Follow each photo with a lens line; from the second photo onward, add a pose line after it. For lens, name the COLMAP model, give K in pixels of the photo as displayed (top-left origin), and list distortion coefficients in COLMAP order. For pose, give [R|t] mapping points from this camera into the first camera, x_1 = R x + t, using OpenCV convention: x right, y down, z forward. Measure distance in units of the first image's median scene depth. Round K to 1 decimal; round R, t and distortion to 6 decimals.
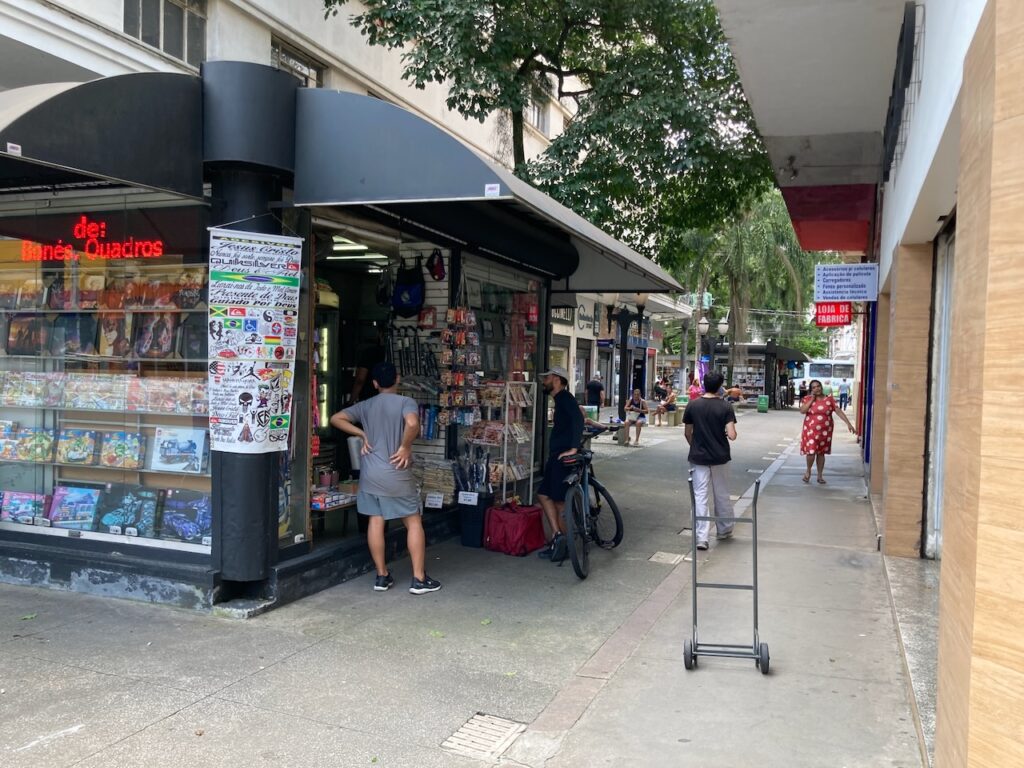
lens RADIAL K [[825.1, 0, 512.0], [0, 825.1, 384.0], [0, 0, 1]] dist [-0.009754, 0.167911]
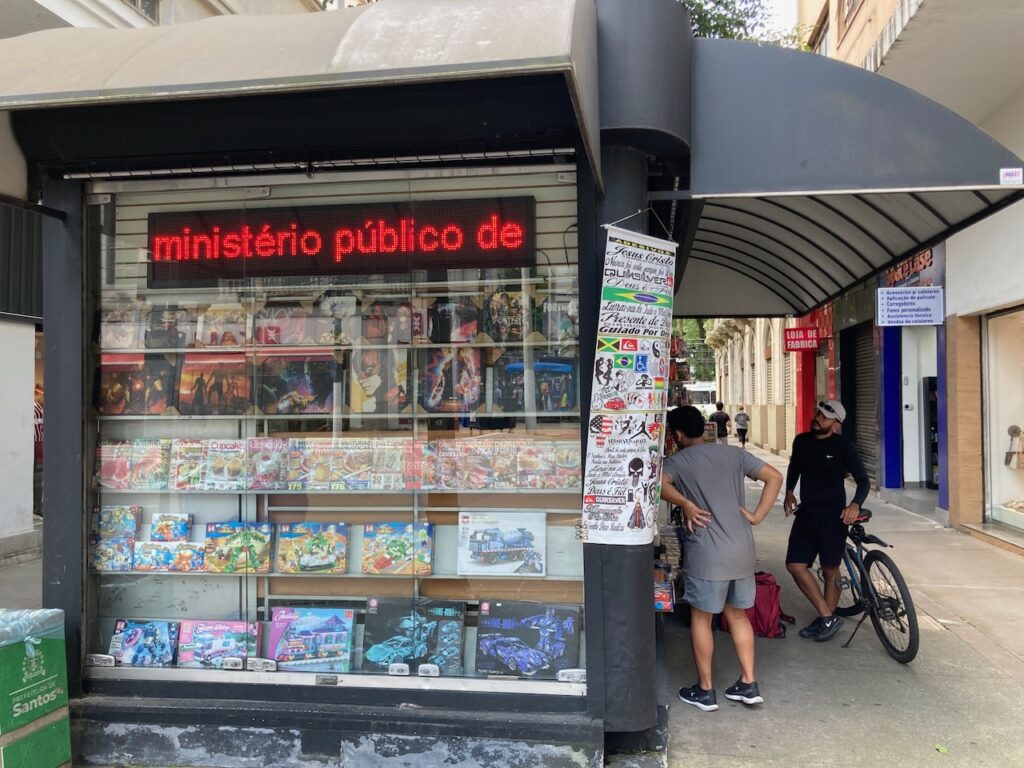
lens RADIAL K [[821.8, 0, 525.2], [0, 821.8, 382.8], [0, 0, 1]] dist [0.116500, -0.114719]
pose [[0.967699, -0.026156, 0.250749, -0.554425], [0.035348, 0.998855, -0.032223, -0.032525], [-0.249620, 0.040045, 0.967516, 0.316647]]
